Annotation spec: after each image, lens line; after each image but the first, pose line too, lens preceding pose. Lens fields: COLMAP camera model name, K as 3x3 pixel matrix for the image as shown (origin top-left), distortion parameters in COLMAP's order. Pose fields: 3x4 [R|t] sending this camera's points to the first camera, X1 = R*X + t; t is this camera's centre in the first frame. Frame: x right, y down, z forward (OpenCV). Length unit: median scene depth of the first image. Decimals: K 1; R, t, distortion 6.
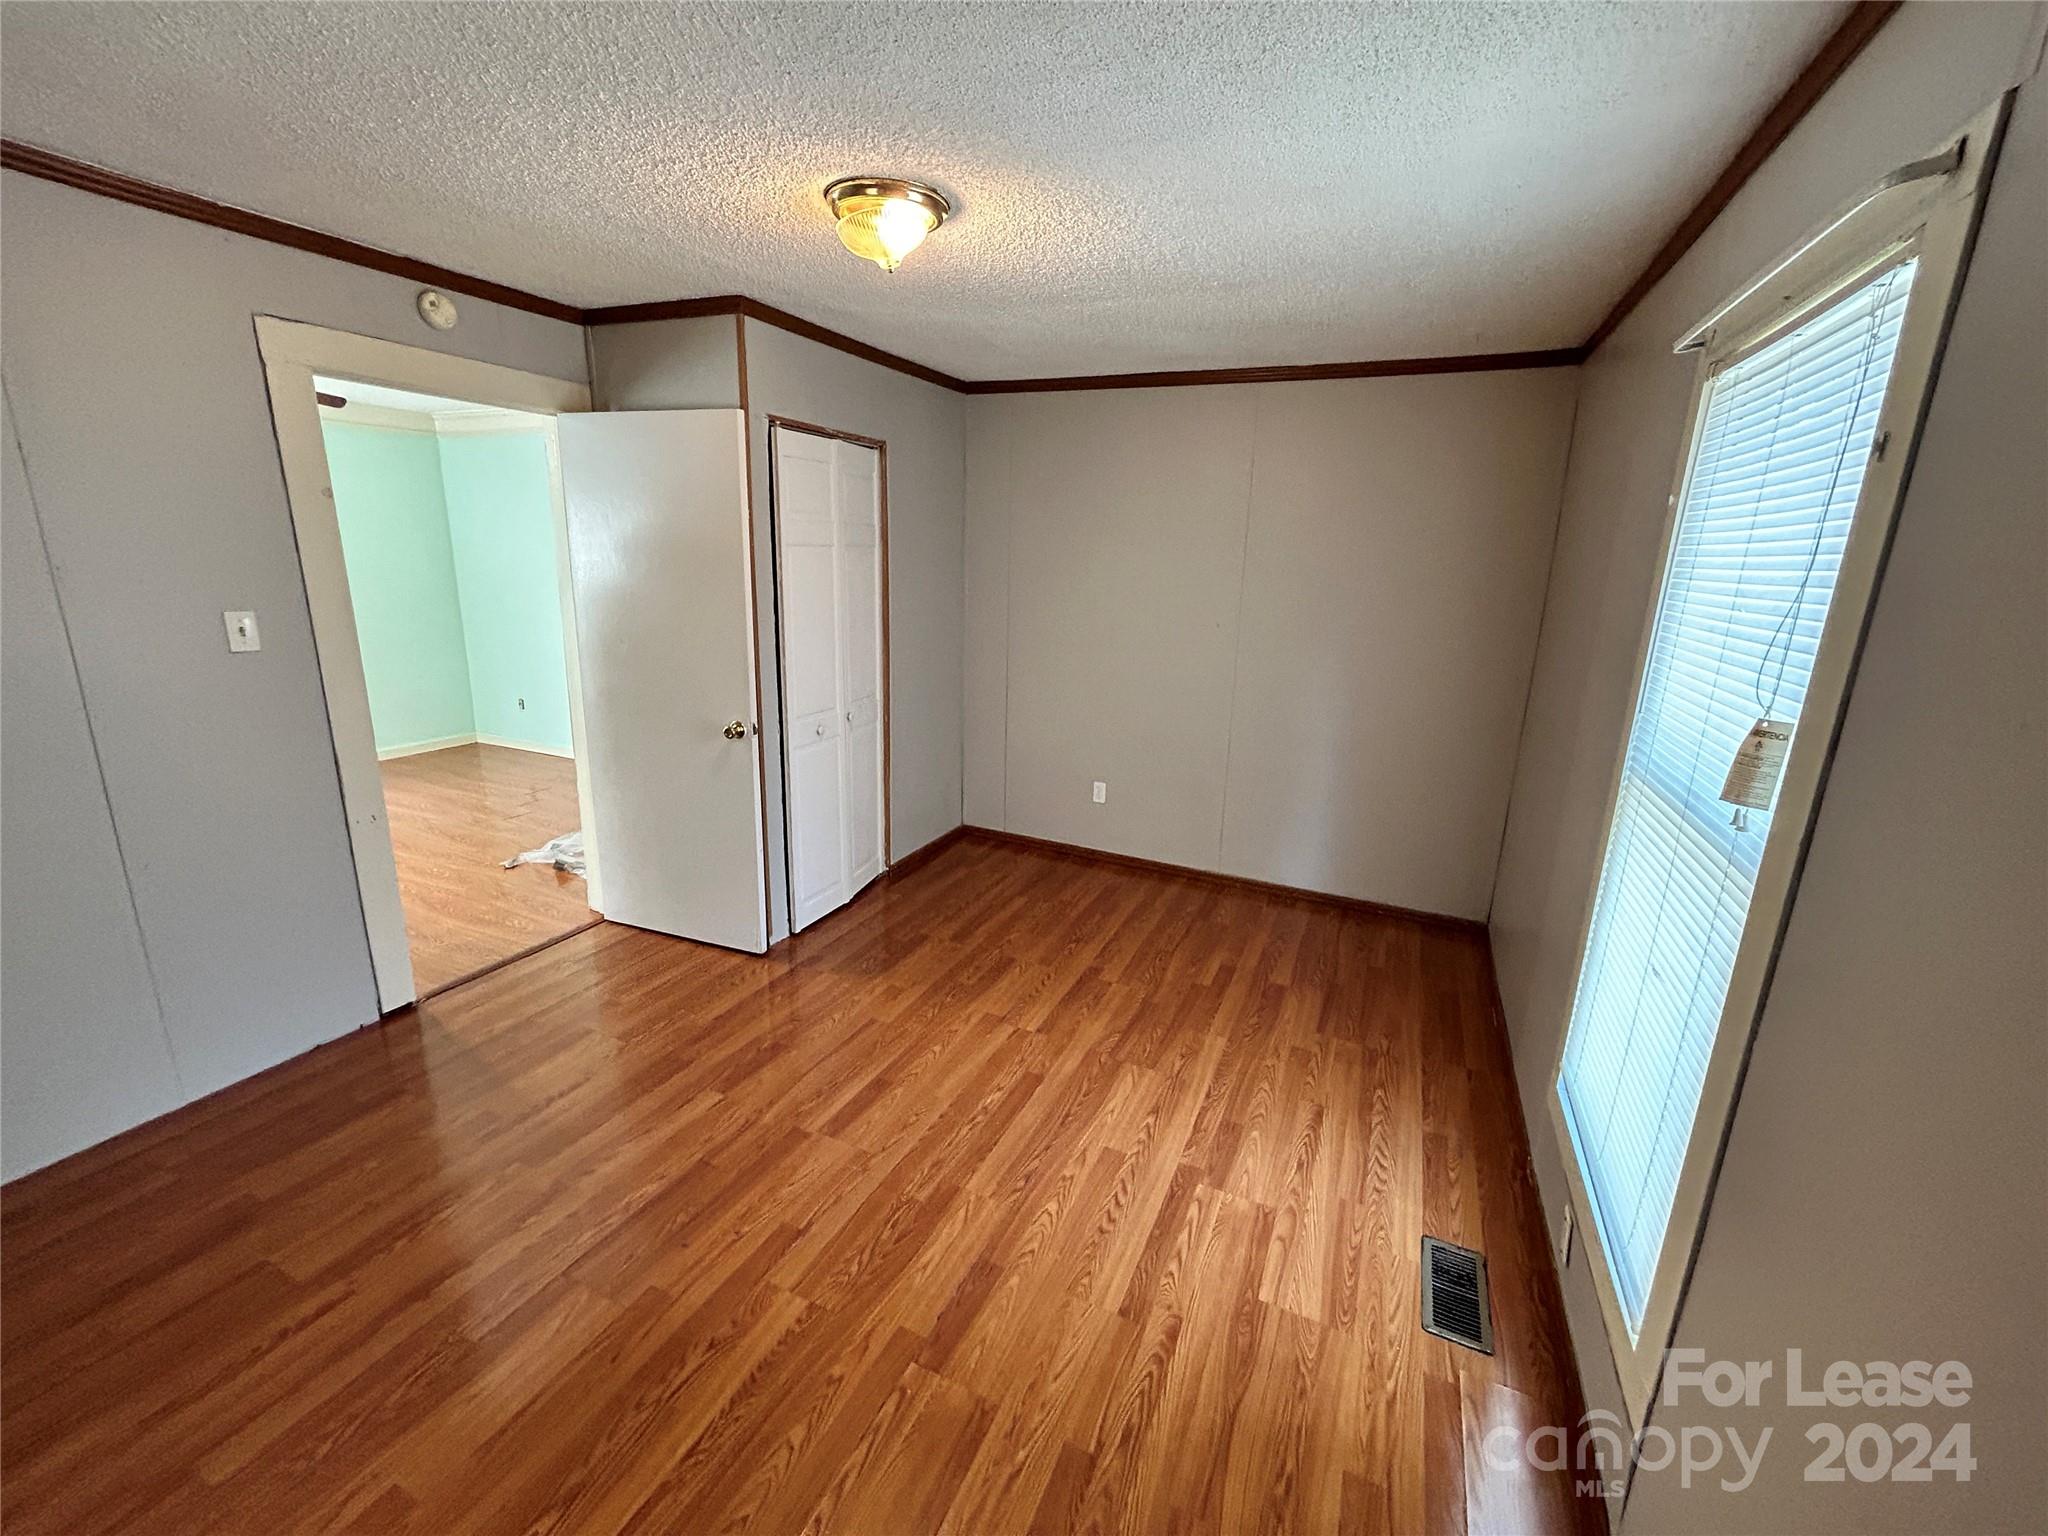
lens RADIAL K [[840.5, 0, 1026.7], [0, 840.5, 767.5], [0, 0, 1]] dist [-0.004661, 0.002051]
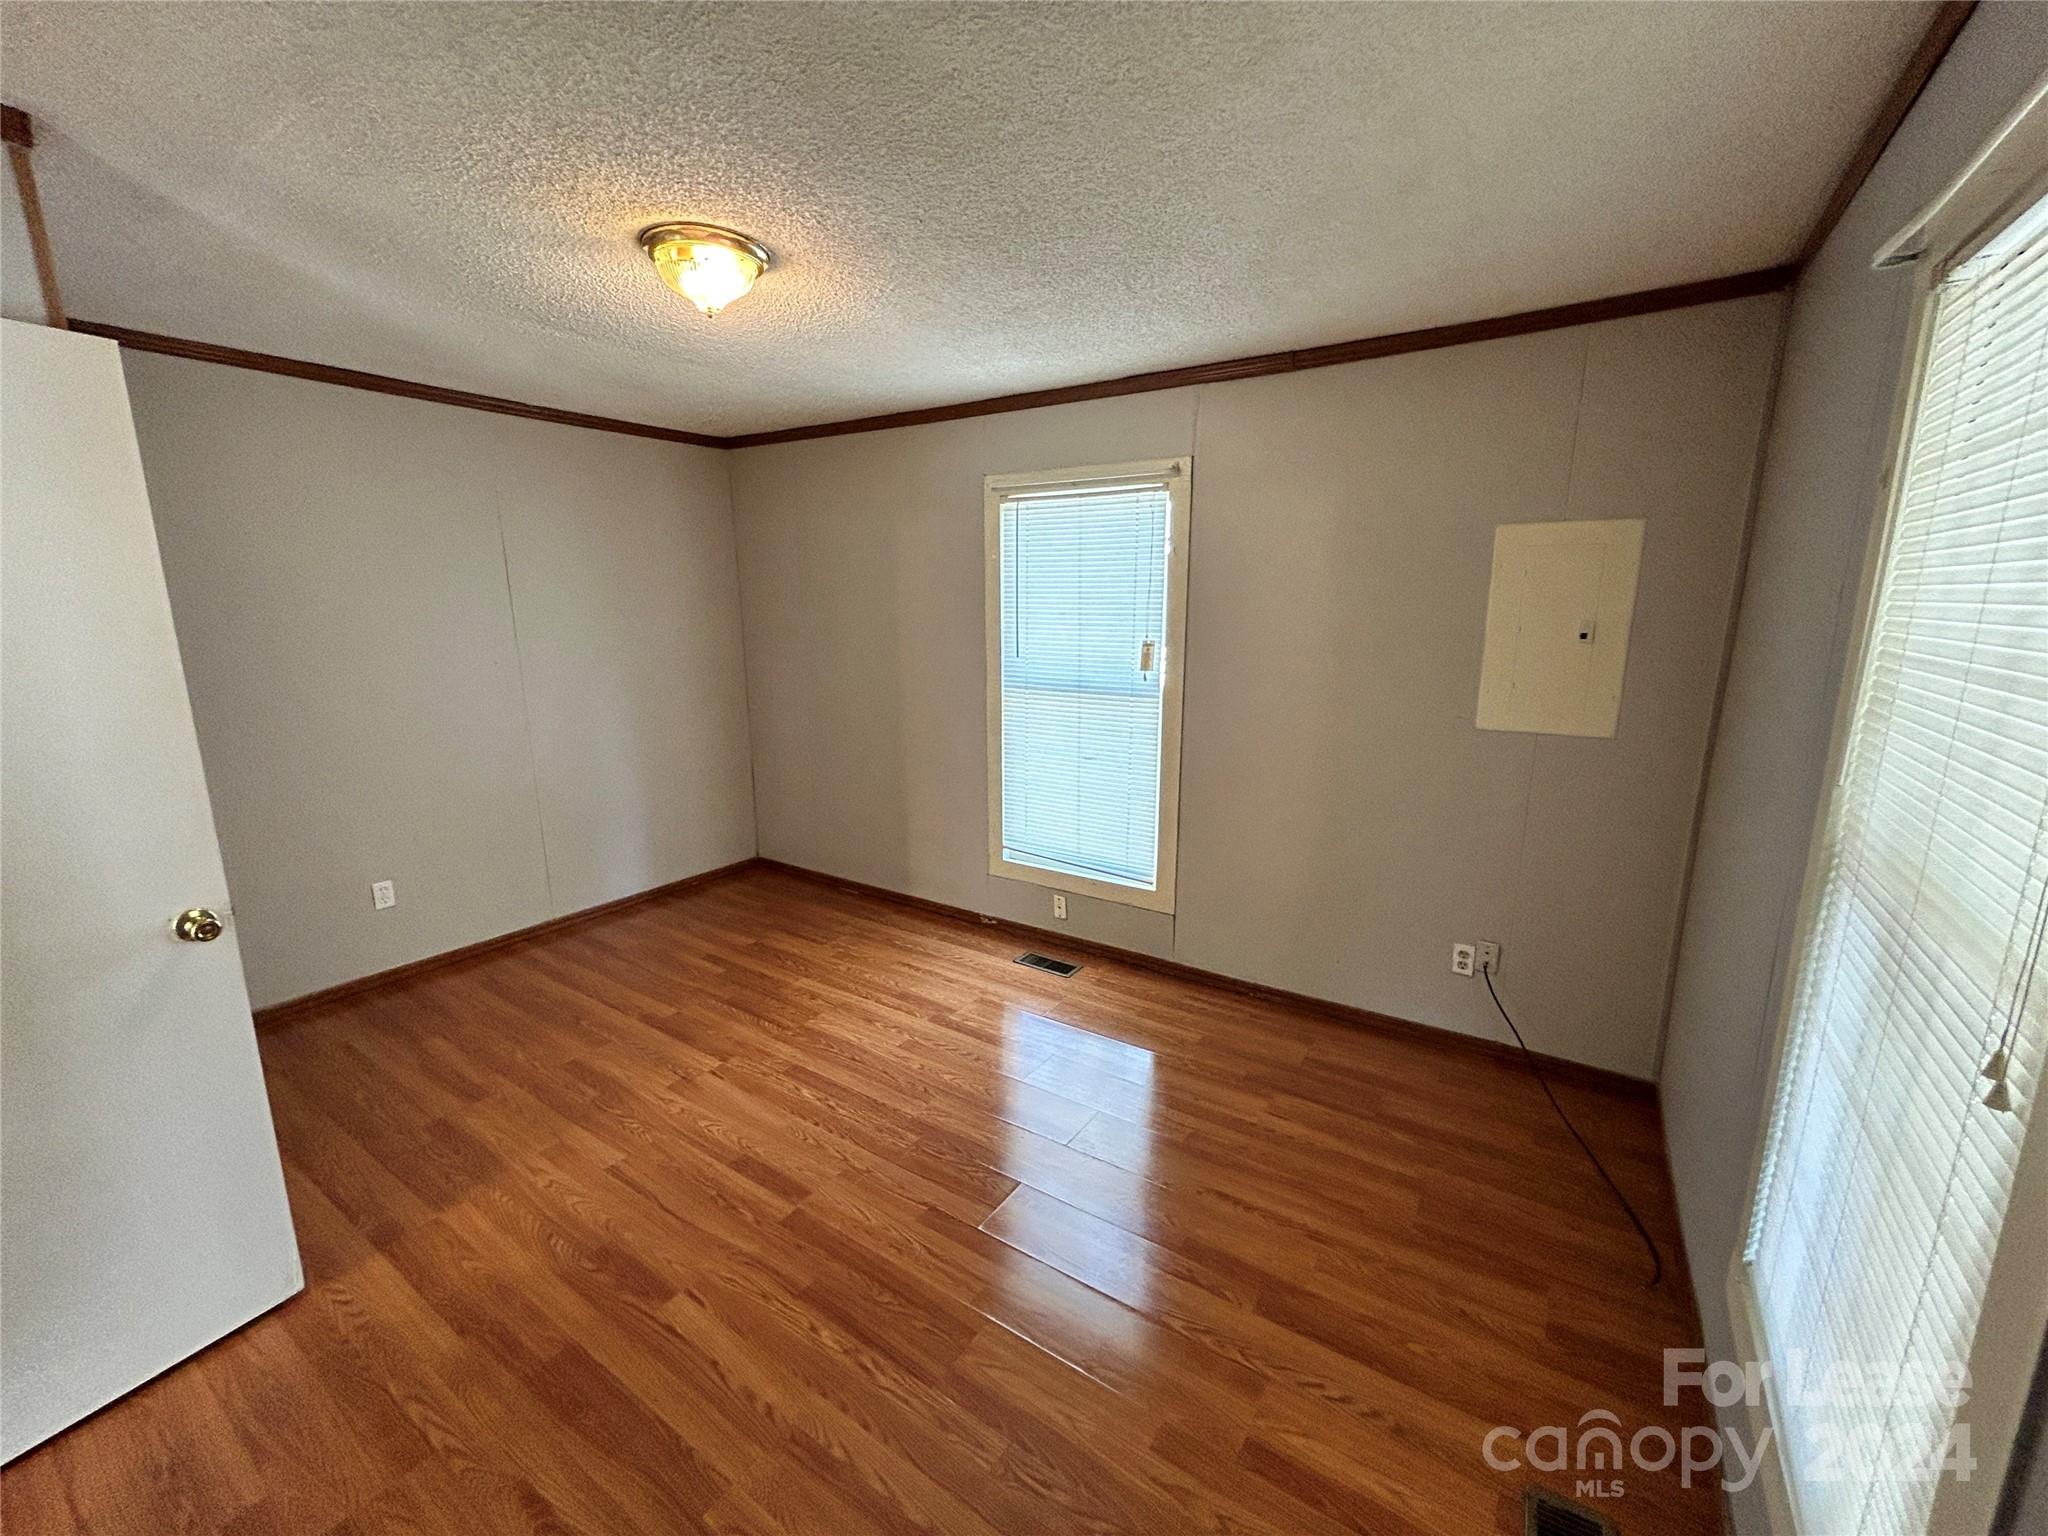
lens RADIAL K [[840.5, 0, 1033.1], [0, 840.5, 760.7], [0, 0, 1]] dist [-0.004661, 0.002051]
pose [[0.131475, -0.218231, 0.967000, -0.795863], [0.251789, 0.950830, 0.180347, -0.110297], [-0.958810, 0.219769, 0.179959, 0.369645]]
